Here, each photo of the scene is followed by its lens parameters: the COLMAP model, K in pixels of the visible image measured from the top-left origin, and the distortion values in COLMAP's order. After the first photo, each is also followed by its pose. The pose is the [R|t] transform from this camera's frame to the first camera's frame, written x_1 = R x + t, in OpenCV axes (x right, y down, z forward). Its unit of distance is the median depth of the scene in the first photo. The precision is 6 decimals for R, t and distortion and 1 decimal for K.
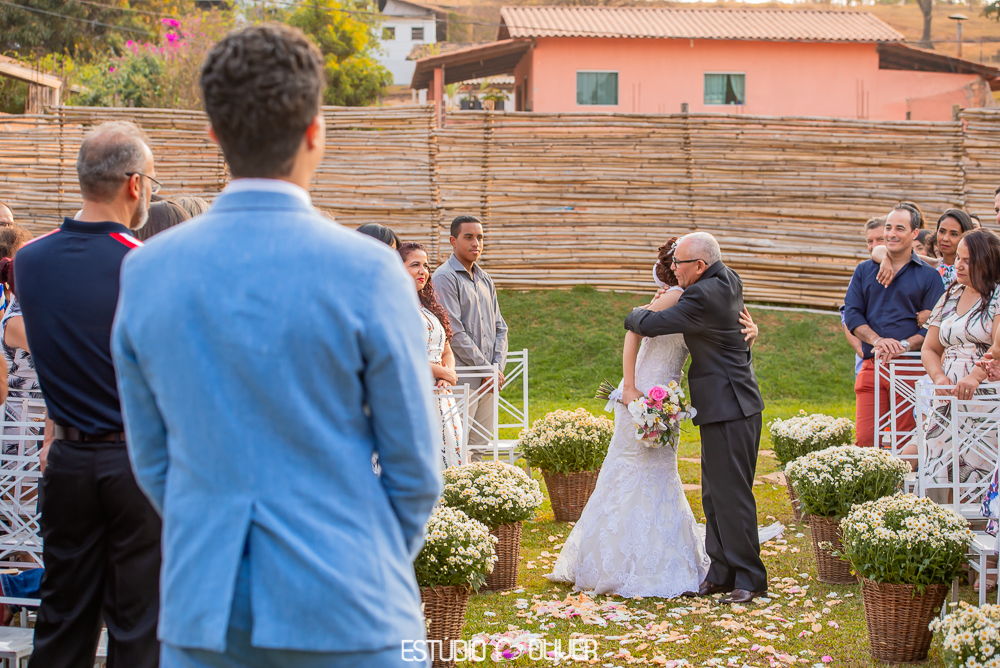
lens RADIAL K [[2005.3, 0, 500.0], [0, 2005.3, 334.0], [0, 0, 1]] dist [-0.064995, -0.128589]
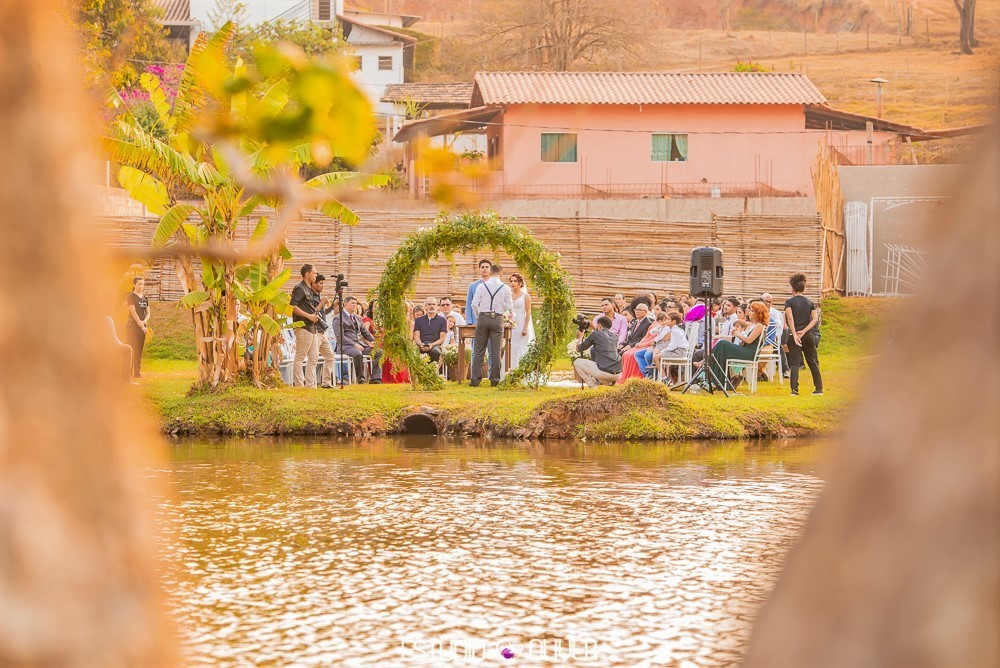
lens RADIAL K [[3131.3, 0, 444.7], [0, 3131.3, 334.8], [0, 0, 1]] dist [0.244963, 1.387078]
pose [[0.999989, -0.001254, -0.004414, -0.063462], [0.001133, 0.999631, -0.027132, 0.231896], [0.004446, 0.027127, 0.999622, -5.403646]]
